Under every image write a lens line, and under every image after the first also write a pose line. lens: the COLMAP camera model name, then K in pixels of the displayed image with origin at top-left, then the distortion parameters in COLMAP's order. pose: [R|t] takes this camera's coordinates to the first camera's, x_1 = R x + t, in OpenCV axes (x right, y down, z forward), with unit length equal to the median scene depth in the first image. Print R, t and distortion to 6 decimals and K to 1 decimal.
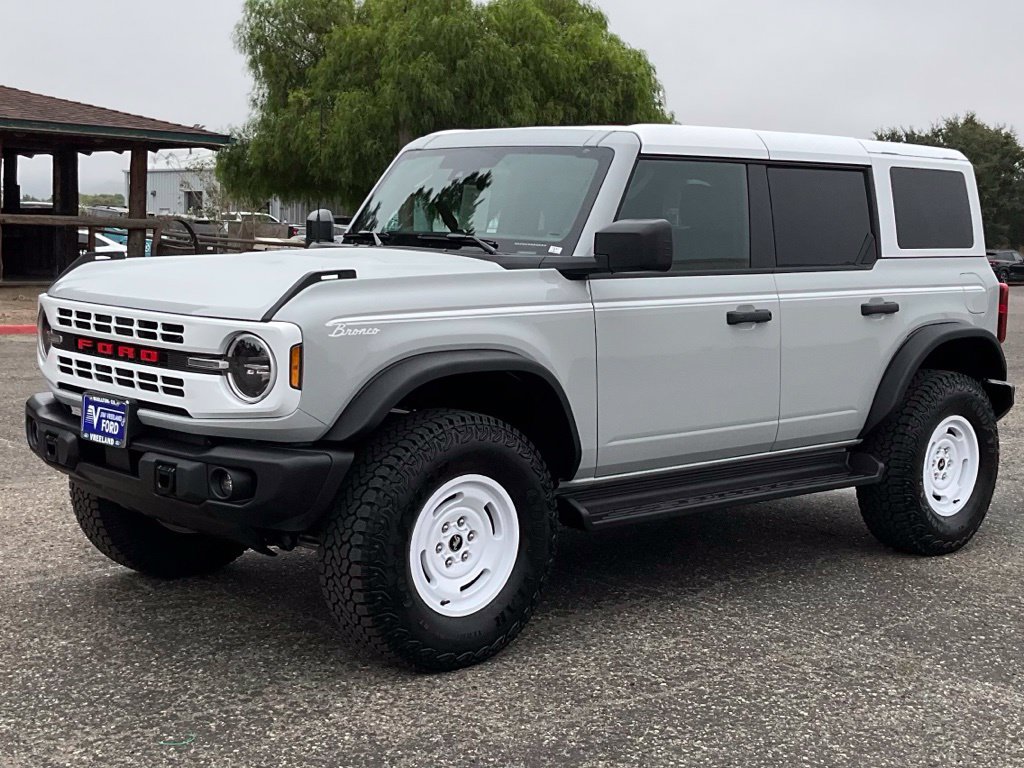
lens RADIAL K [[1467.7, 0, 511.8], [0, 1467.7, 383.5], [0, 0, 1]] dist [0.080653, -0.015878]
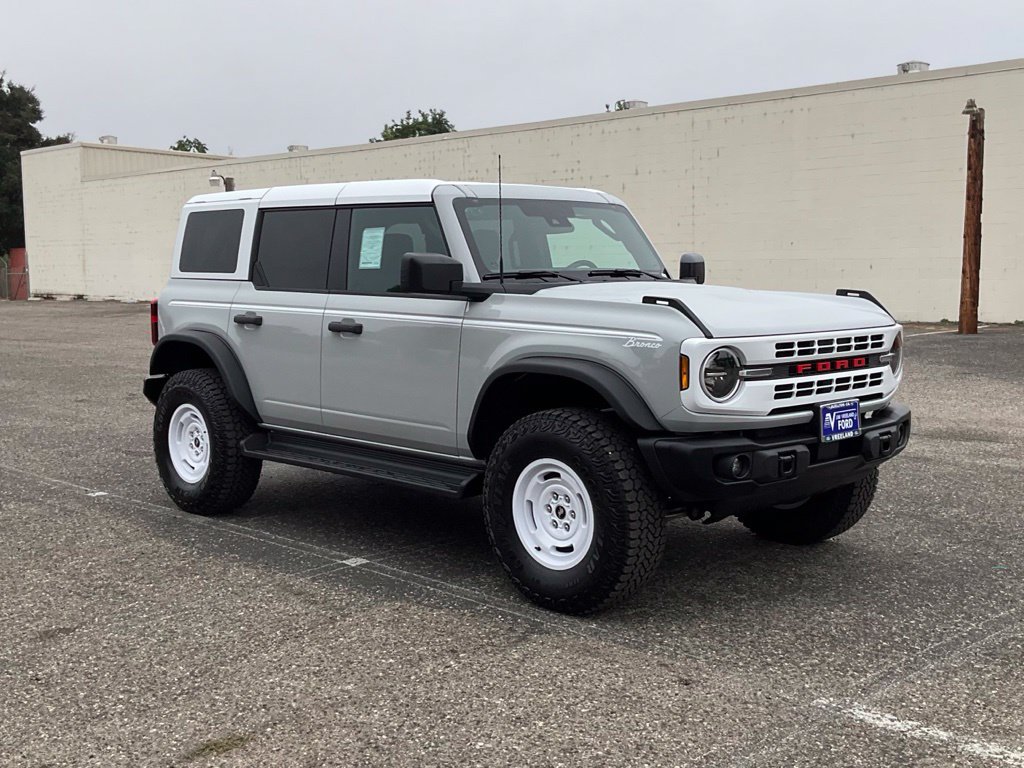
lens RADIAL K [[1255.1, 0, 478.0], [0, 1255.1, 370.1], [0, 0, 1]] dist [0.095104, -0.048148]
pose [[-0.011487, -0.112808, 0.993550, -1.362730], [0.116535, 0.986694, 0.113377, -0.179565], [-0.993120, 0.117086, 0.001812, 1.316130]]
